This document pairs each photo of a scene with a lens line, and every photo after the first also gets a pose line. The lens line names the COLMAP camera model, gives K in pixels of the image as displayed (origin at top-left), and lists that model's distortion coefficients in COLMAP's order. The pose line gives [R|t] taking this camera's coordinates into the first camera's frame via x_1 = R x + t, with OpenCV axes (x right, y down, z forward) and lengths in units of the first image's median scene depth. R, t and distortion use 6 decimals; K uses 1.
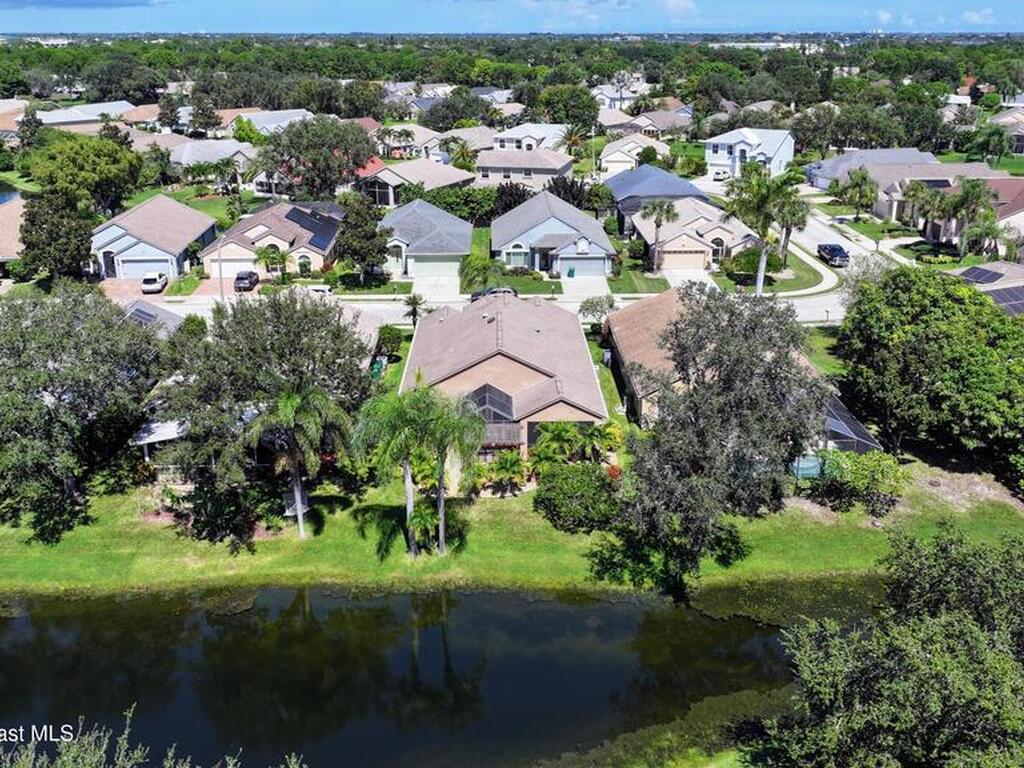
lens RADIAL K [[966.5, 0, 512.0], [0, 966.5, 384.0], [0, 0, 1]] dist [0.014847, 0.002150]
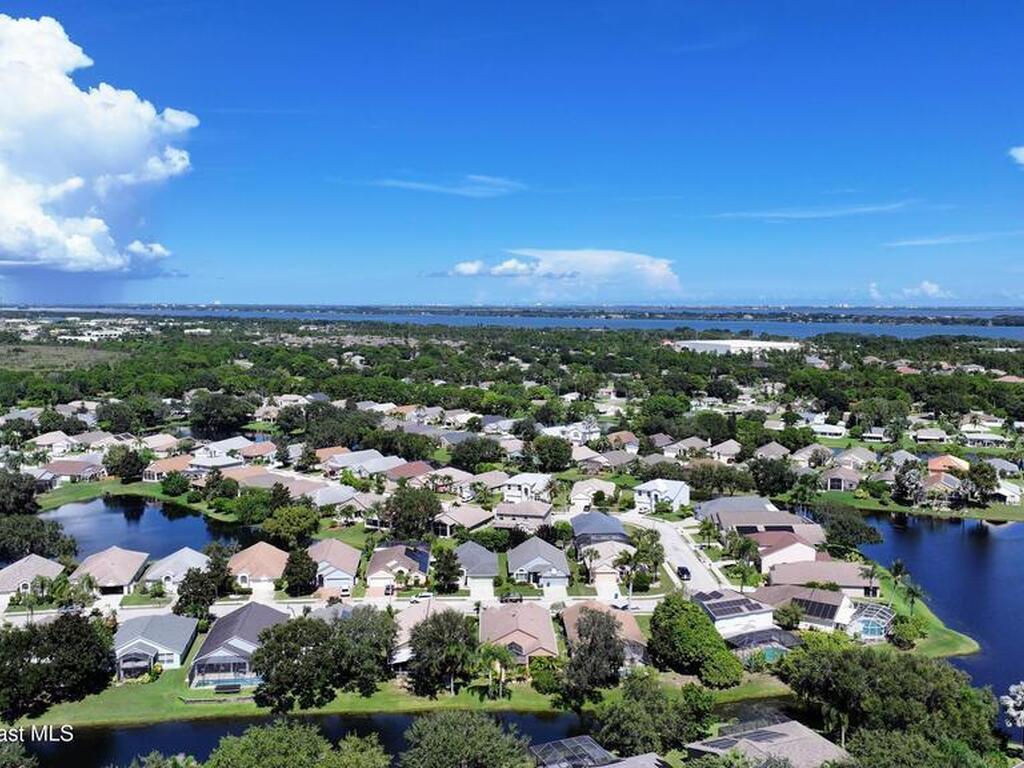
lens RADIAL K [[966.5, 0, 512.0], [0, 966.5, 384.0], [0, 0, 1]] dist [0.014847, 0.002150]
pose [[0.999977, 0.002101, 0.006436, -0.028363], [-0.000370, 0.966158, -0.257951, 0.001159], [-0.006761, 0.257943, 0.966137, -1.045719]]
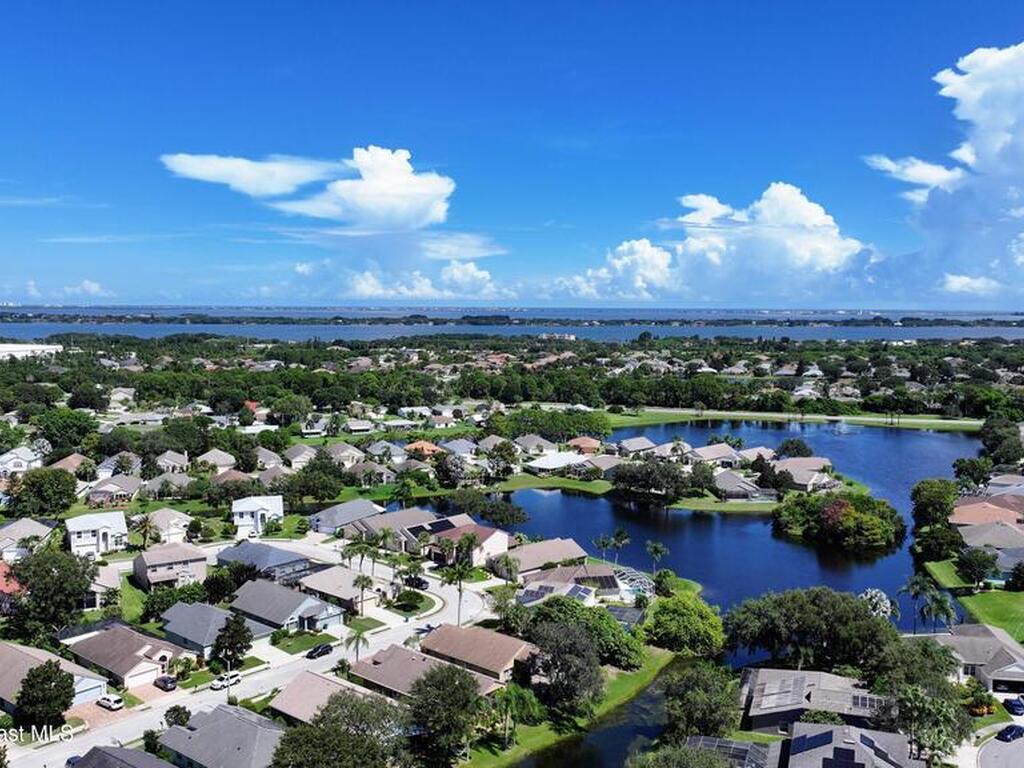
lens RADIAL K [[966.5, 0, 512.0], [0, 966.5, 384.0], [0, 0, 1]] dist [0.014847, 0.002150]
pose [[0.674586, -0.057569, 0.735948, -0.973552], [0.245361, 0.957759, -0.149983, -0.189046], [-0.696227, 0.281750, 0.660216, -0.517805]]
